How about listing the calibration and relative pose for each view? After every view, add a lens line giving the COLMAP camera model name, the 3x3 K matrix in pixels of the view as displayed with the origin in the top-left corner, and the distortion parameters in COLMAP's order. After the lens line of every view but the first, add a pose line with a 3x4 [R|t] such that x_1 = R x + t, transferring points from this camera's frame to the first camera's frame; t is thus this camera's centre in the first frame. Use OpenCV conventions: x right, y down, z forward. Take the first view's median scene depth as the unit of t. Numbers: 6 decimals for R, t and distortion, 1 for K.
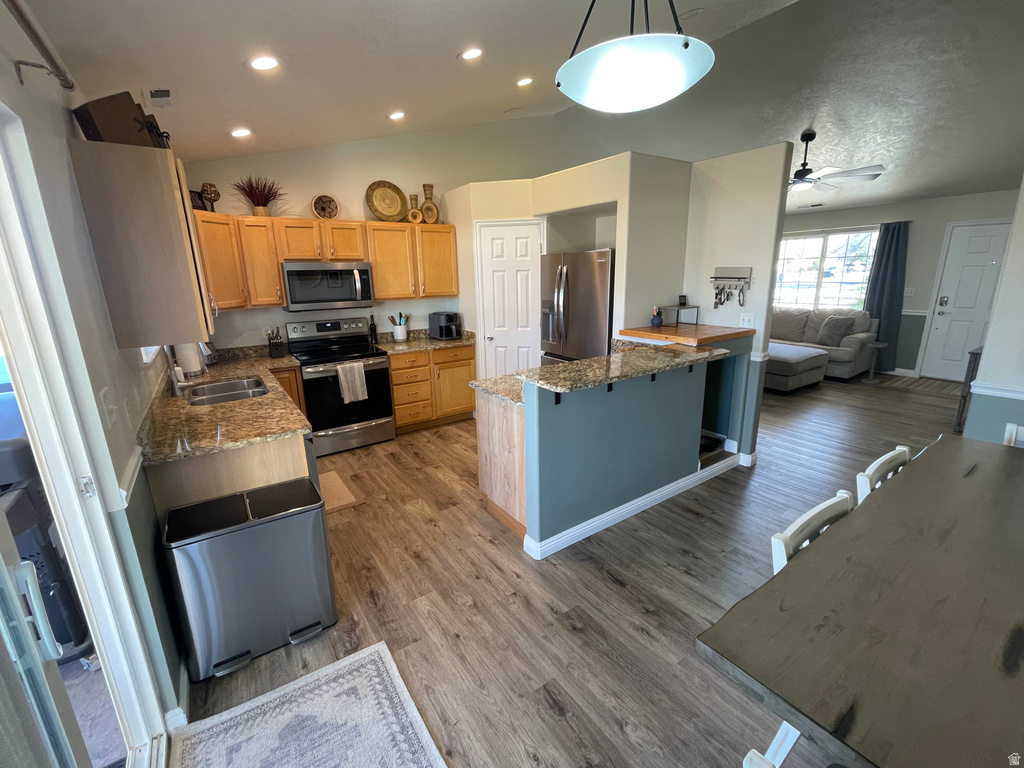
lens RADIAL K [[436.2, 0, 507.3], [0, 436.2, 384.1], [0, 0, 1]] dist [-0.002195, 0.000492]
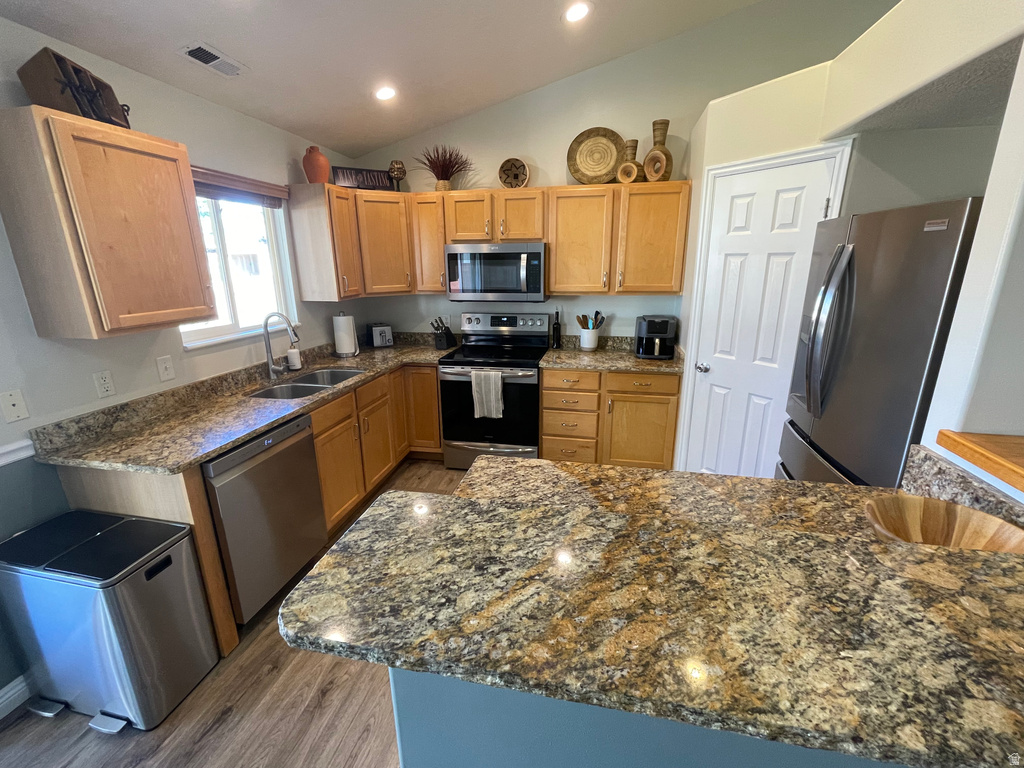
lens RADIAL K [[436.2, 0, 508.1], [0, 436.2, 384.9], [0, 0, 1]] dist [-0.002195, 0.000492]
pose [[0.694260, 0.210321, -0.688308, 0.200709], [-0.182941, 0.976508, 0.113861, -0.108397], [0.696086, 0.046871, 0.716427, 0.410133]]
